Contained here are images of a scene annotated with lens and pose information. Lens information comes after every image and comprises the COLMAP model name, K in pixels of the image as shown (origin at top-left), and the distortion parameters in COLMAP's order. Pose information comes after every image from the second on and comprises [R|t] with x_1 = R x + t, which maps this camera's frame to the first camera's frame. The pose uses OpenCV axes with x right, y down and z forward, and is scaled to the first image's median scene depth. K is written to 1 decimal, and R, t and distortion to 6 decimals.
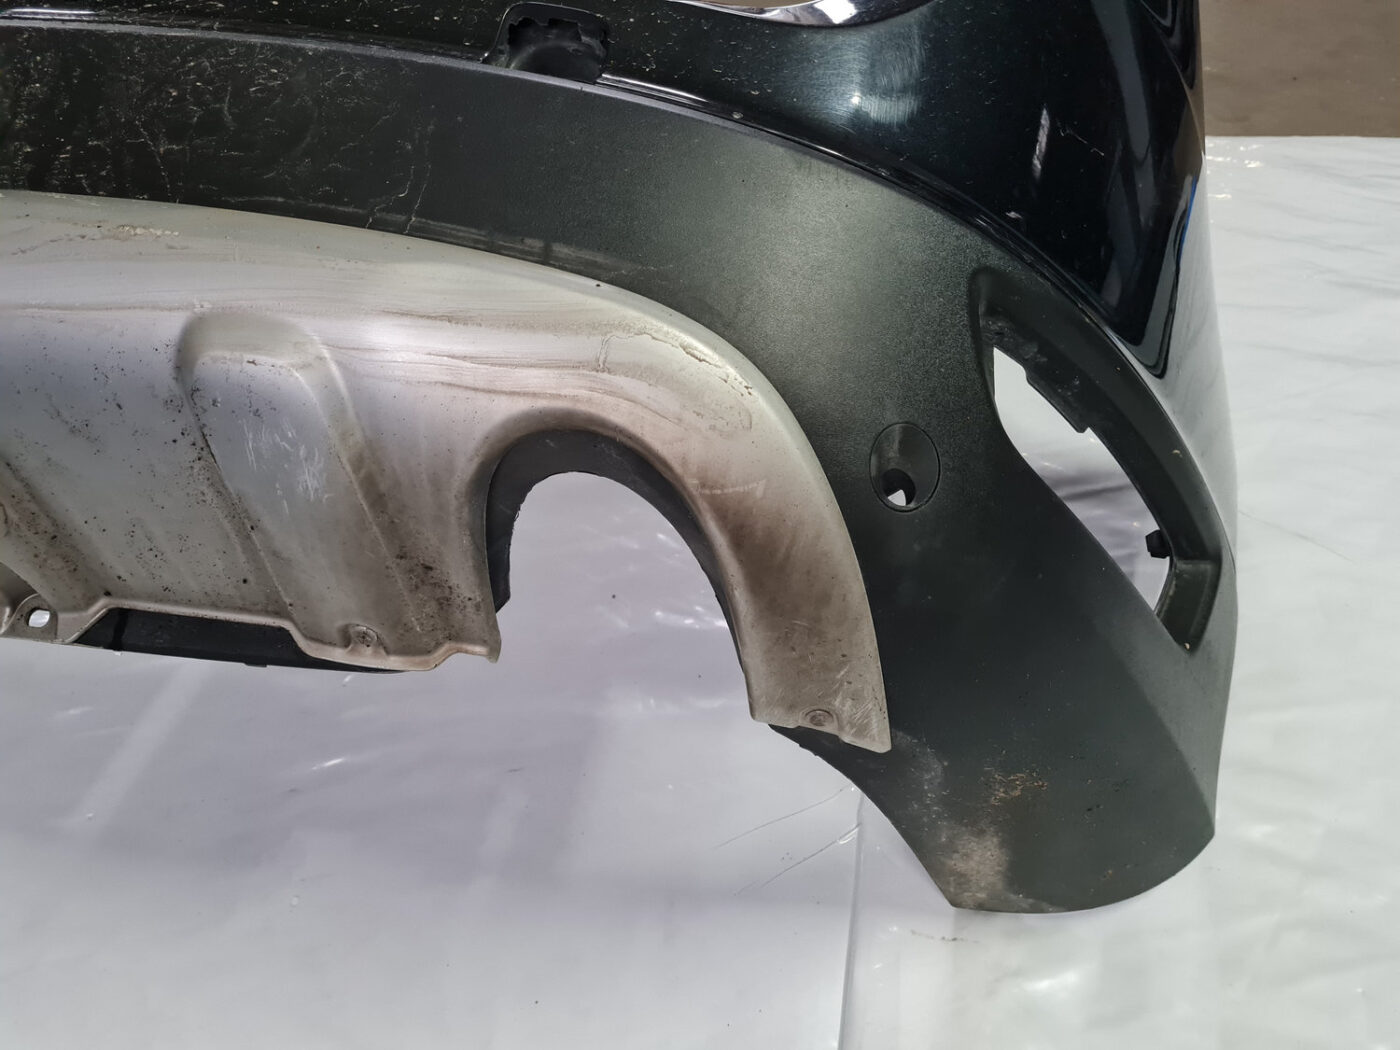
lens RADIAL K [[1076.4, 0, 687.3], [0, 1076.4, 505.8], [0, 0, 1]] dist [0.048955, -0.041845]
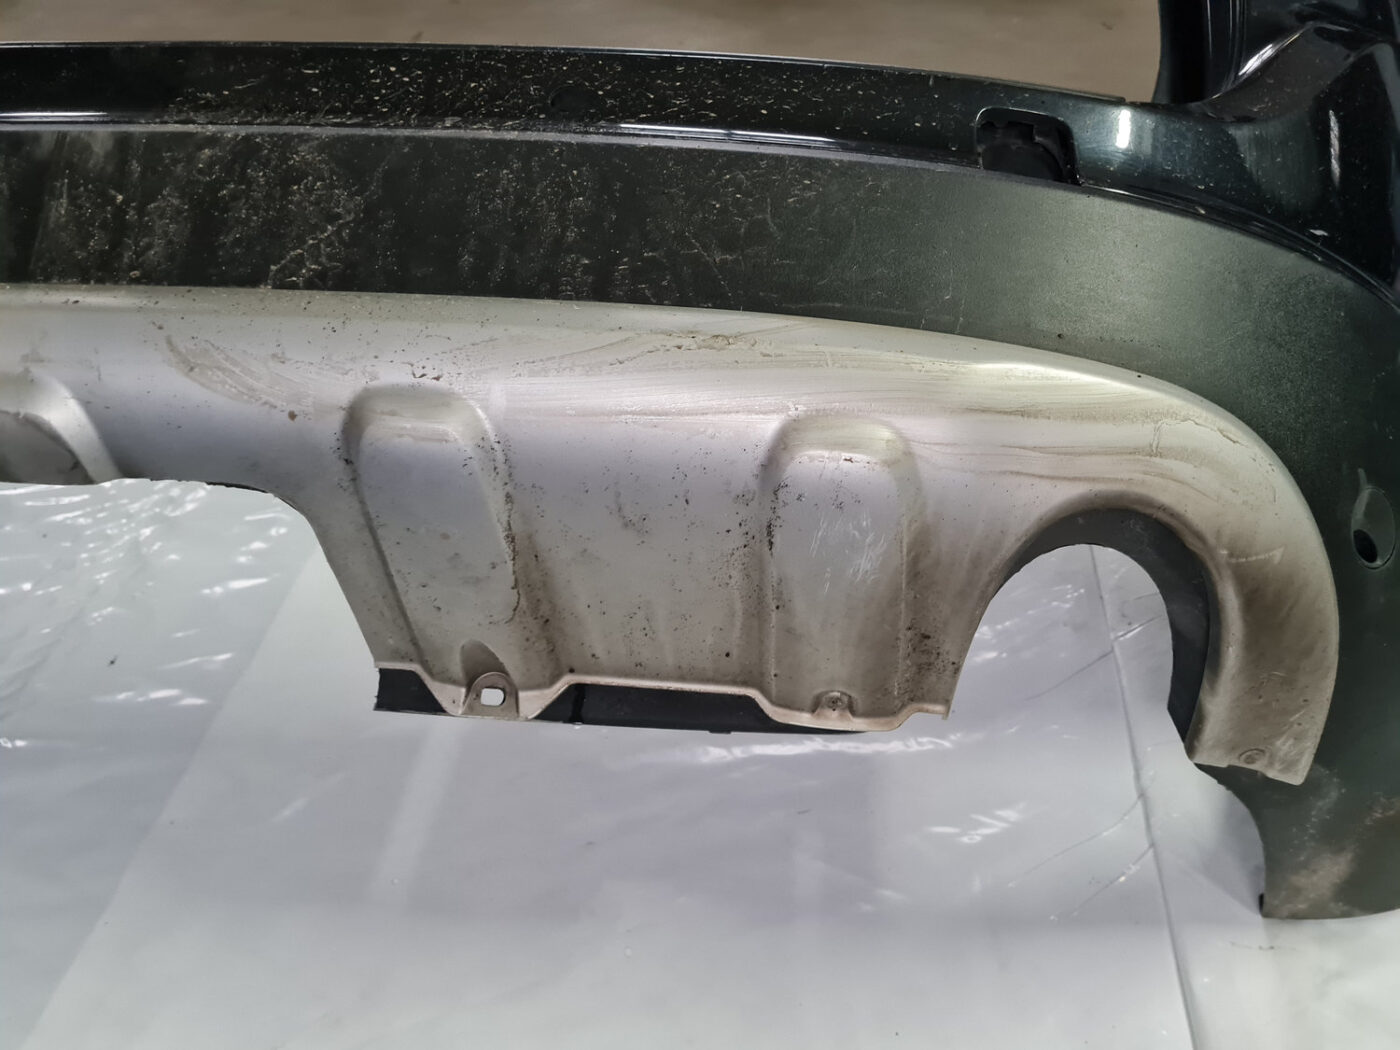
lens RADIAL K [[1076.4, 0, 720.5], [0, 1076.4, 520.9], [0, 0, 1]] dist [0.048955, -0.041845]
pose [[0.995985, -0.037489, 0.081286, -0.562297], [0.037453, 0.999296, 0.001965, -0.071638], [-0.081303, 0.001087, 0.996689, -0.053407]]
